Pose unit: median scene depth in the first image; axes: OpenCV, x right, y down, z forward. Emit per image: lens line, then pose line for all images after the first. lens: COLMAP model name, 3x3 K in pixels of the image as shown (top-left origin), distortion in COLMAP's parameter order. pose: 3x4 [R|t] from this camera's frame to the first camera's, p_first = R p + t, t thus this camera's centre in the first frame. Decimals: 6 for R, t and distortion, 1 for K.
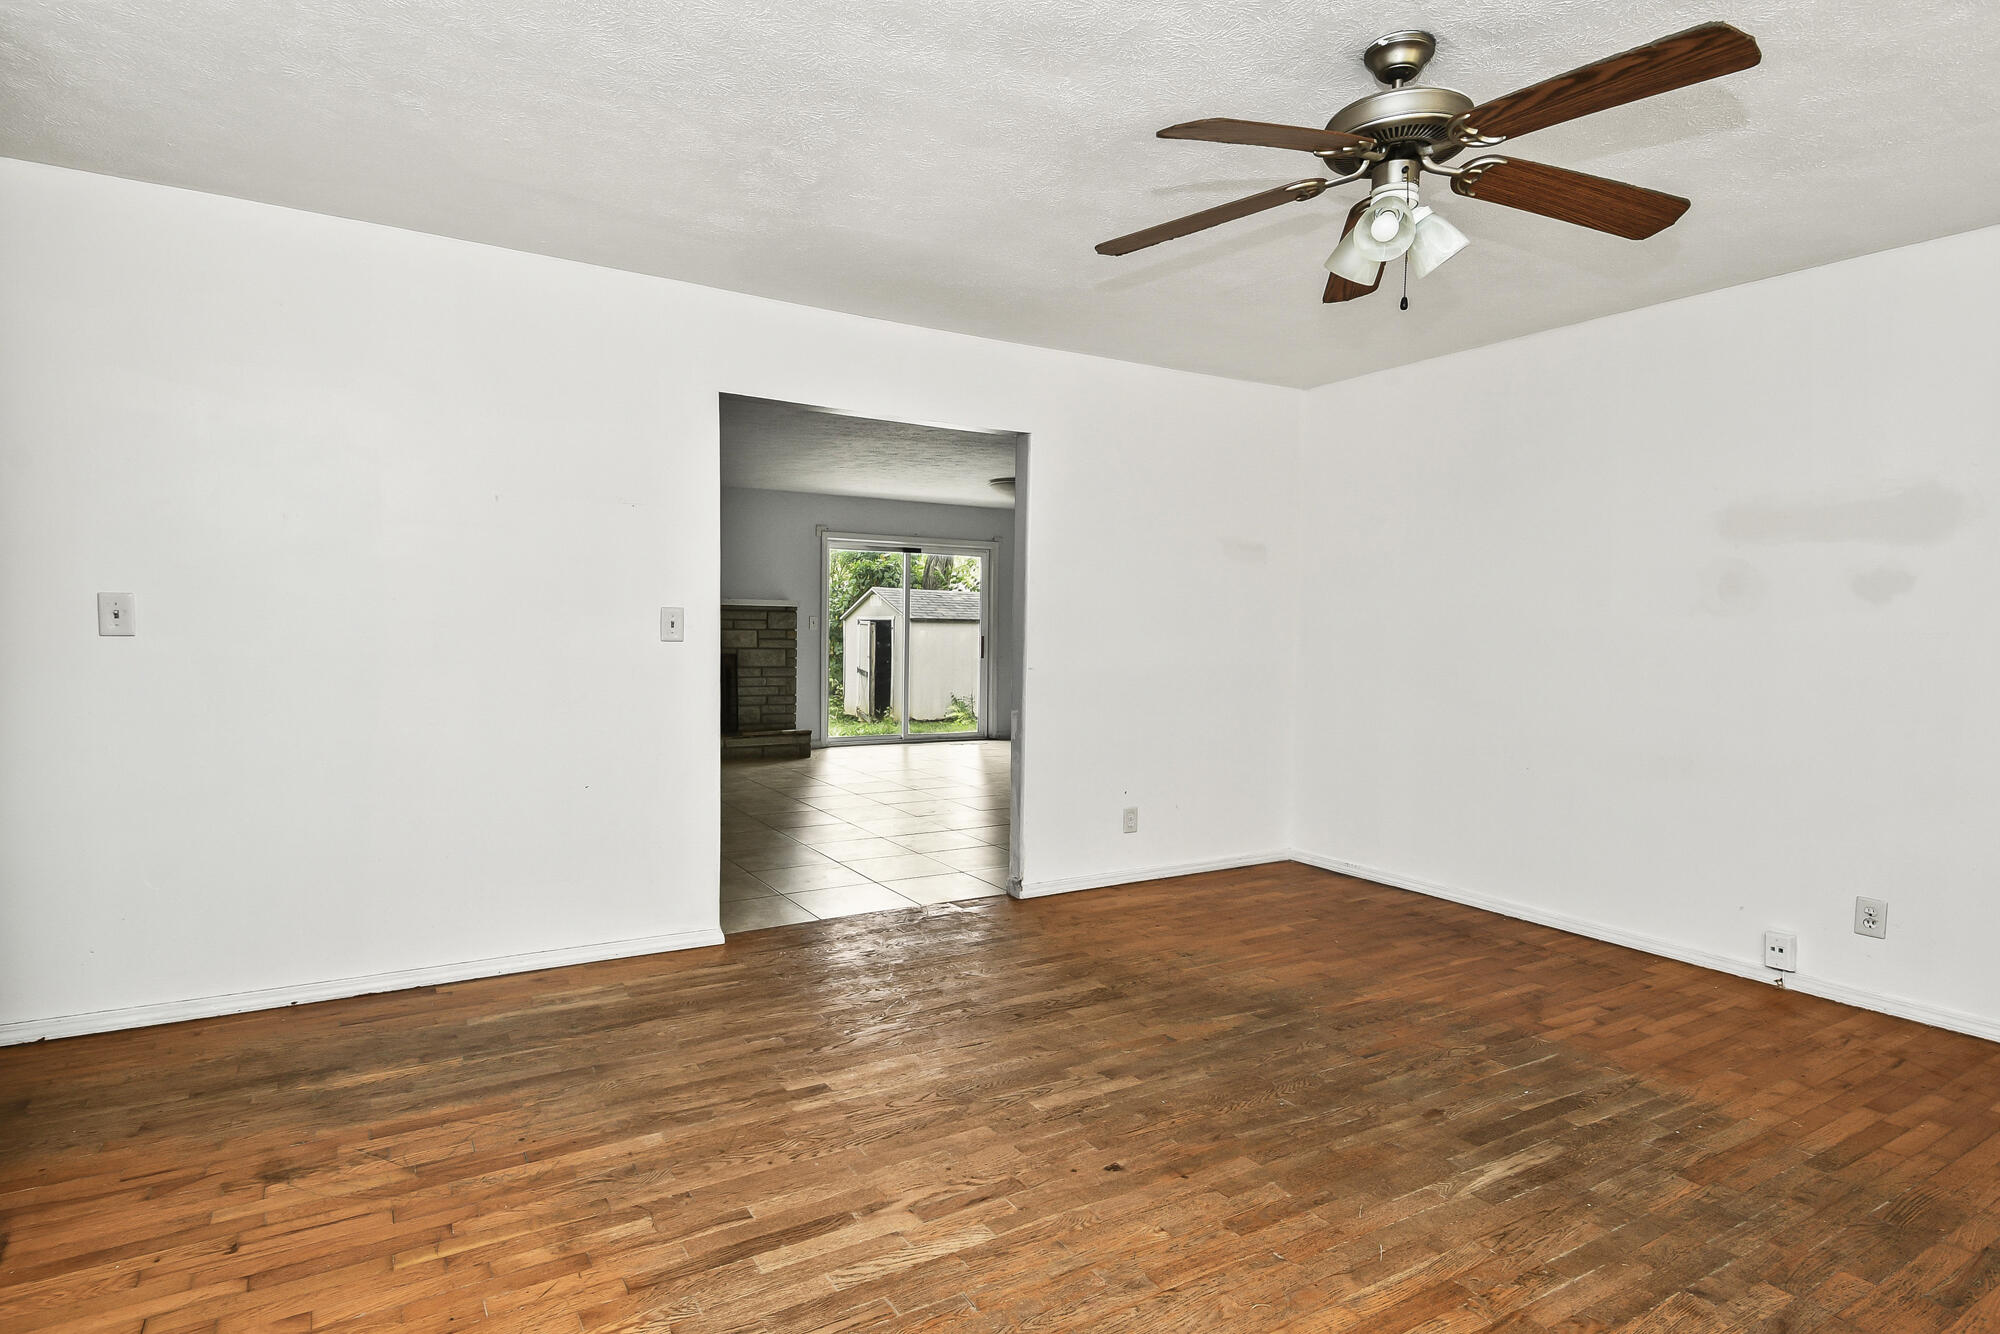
lens RADIAL K [[1039.4, 0, 991.3], [0, 1039.4, 642.7], [0, 0, 1]] dist [0.035853, -0.025159]
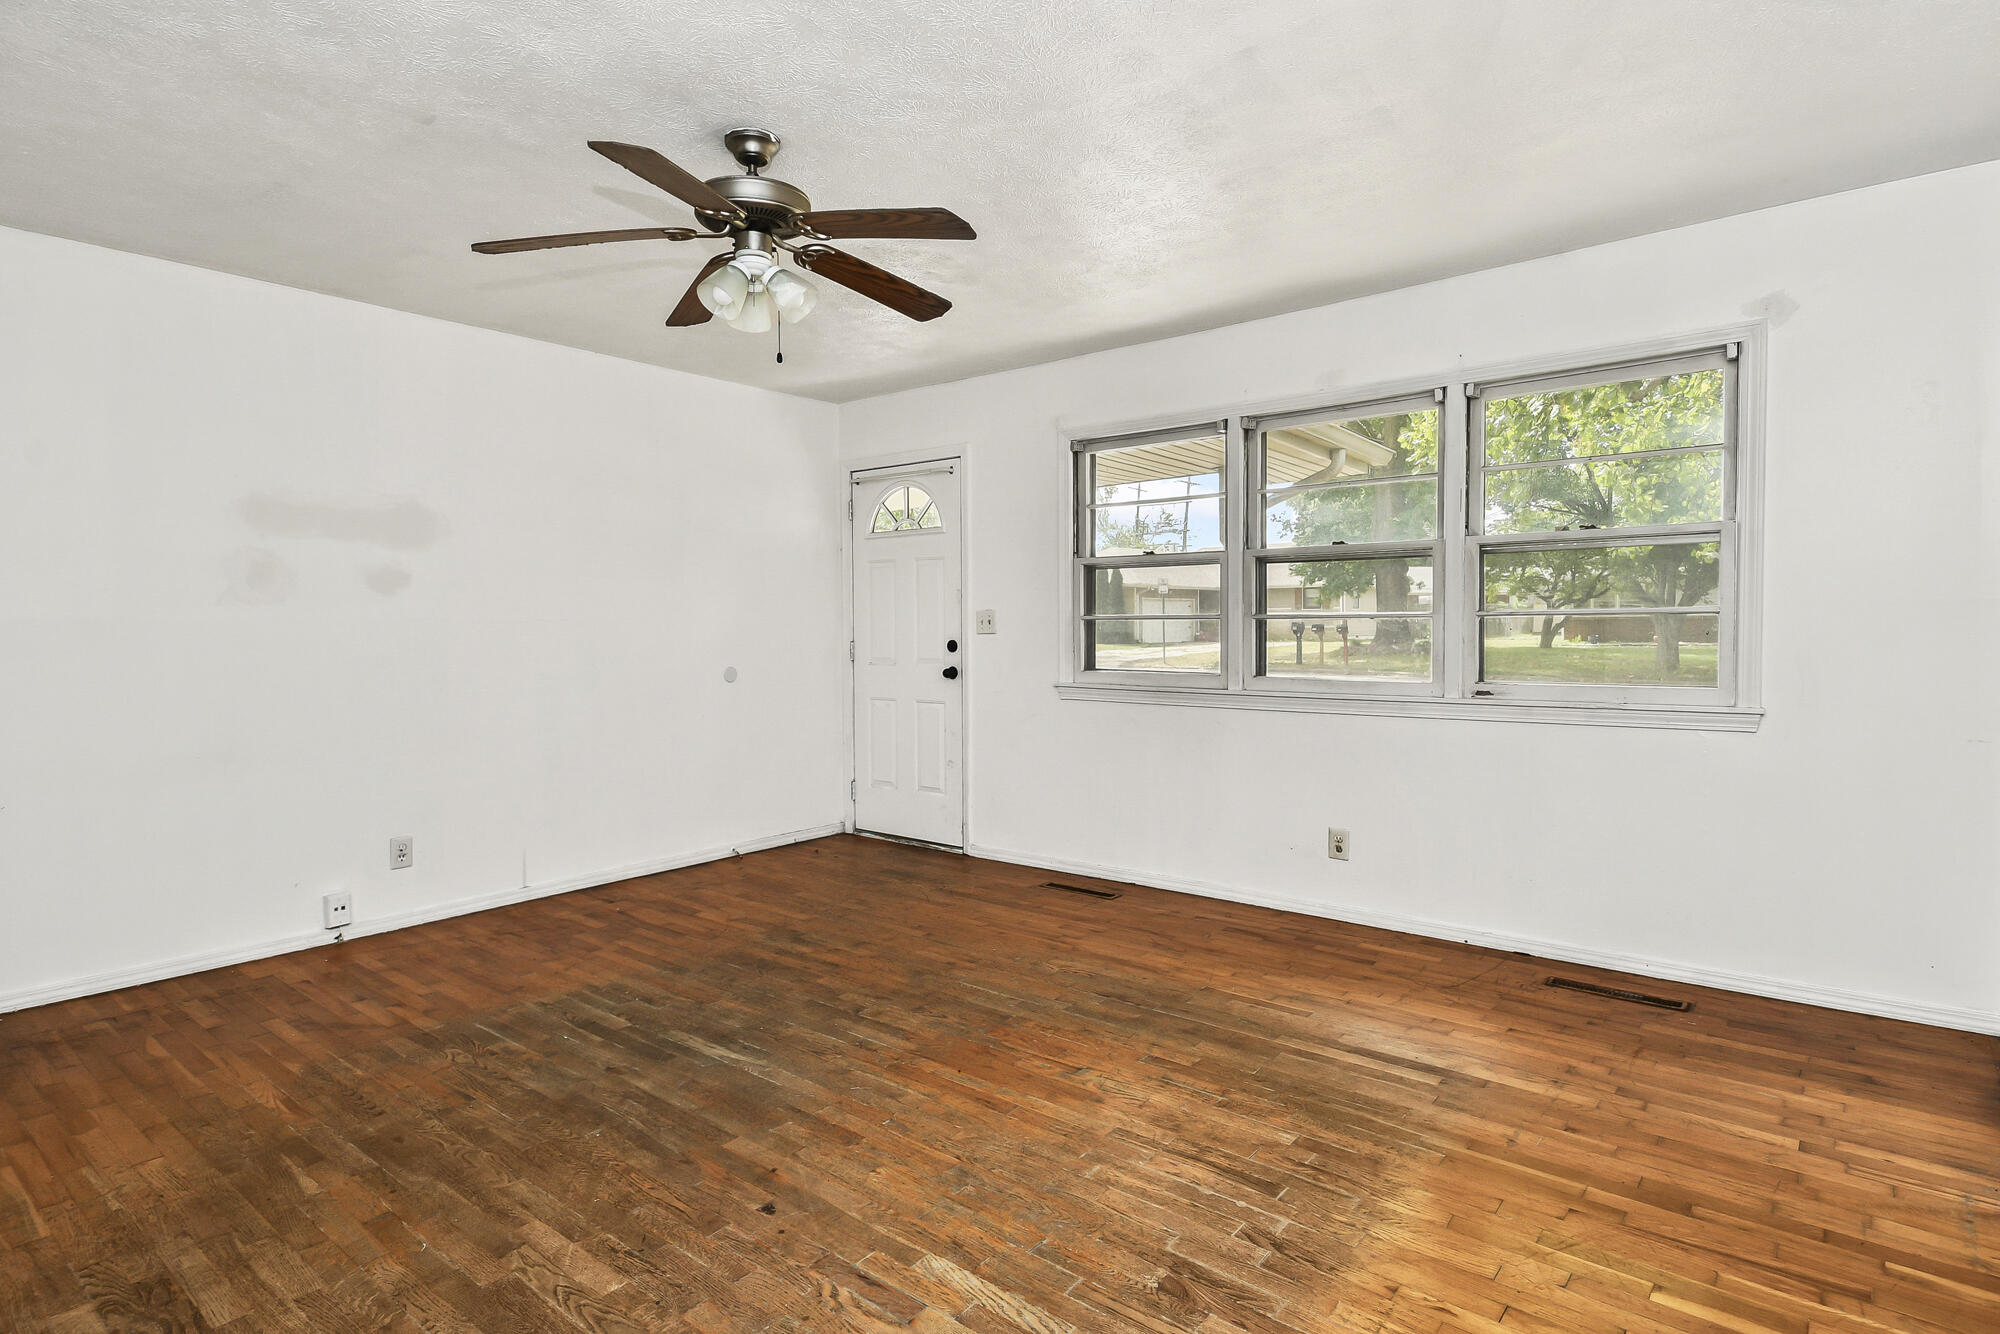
lens RADIAL K [[1071.5, 0, 987.6], [0, 1071.5, 645.4], [0, 0, 1]] dist [0.019507, -0.001837]
pose [[-0.332595, -0.030664, 0.942571, -0.734100], [0.018034, 0.999082, 0.038866, -0.020477], [-0.942897, 0.029925, -0.331737, 1.001779]]
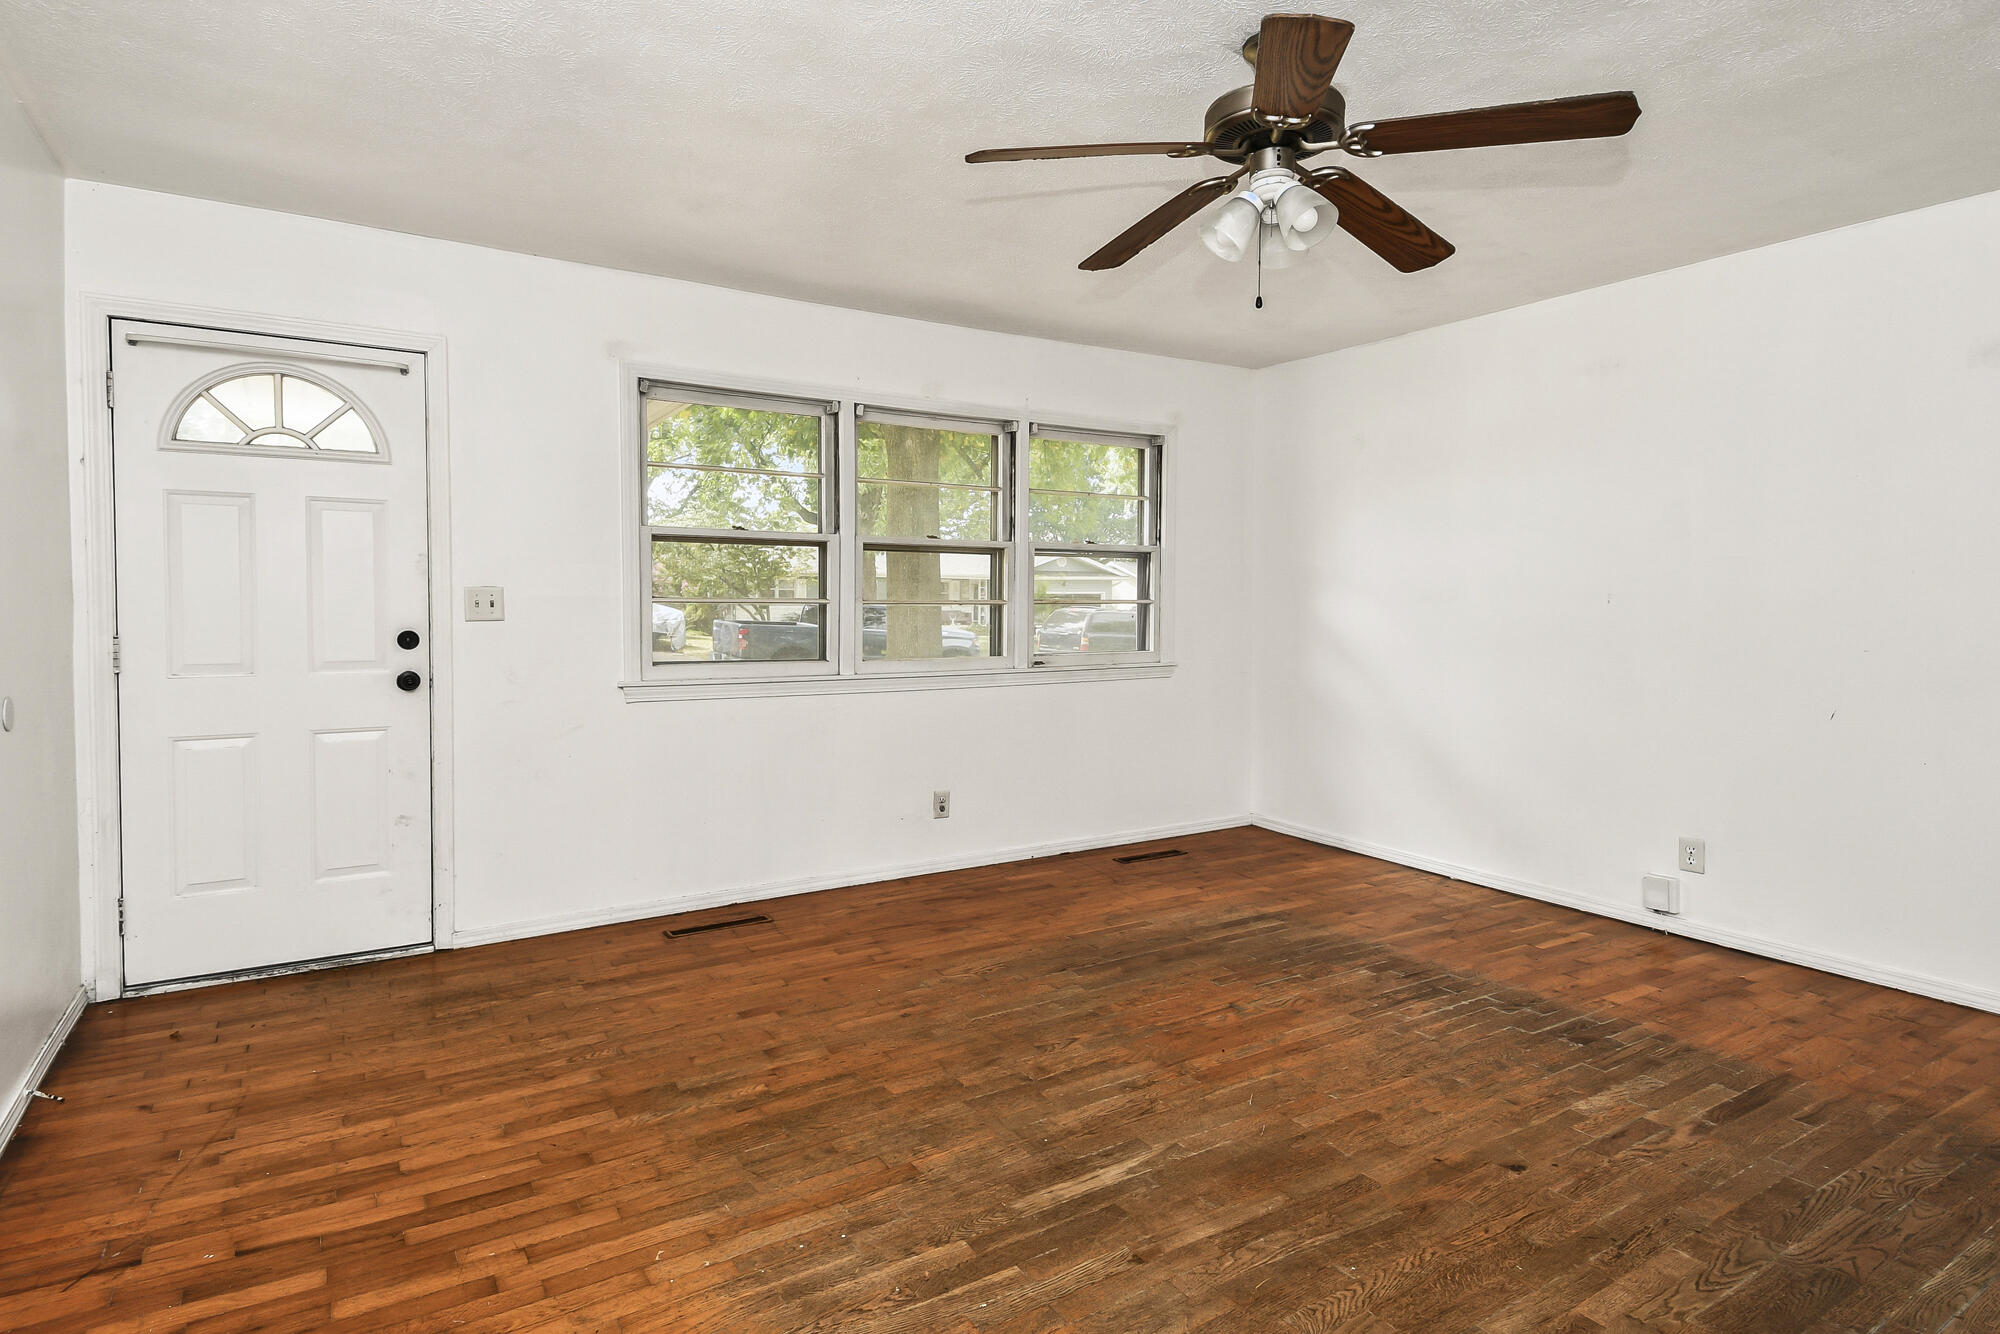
lens RADIAL K [[1039.4, 0, 991.3], [0, 1039.4, 642.7], [0, 0, 1]] dist [0.035853, -0.025159]
pose [[-0.999808, -0.013499, -0.014202, 0.549721], [-0.014217, 0.998561, 0.051703, -0.015472], [0.013483, 0.051895, -0.998562, 1.723704]]
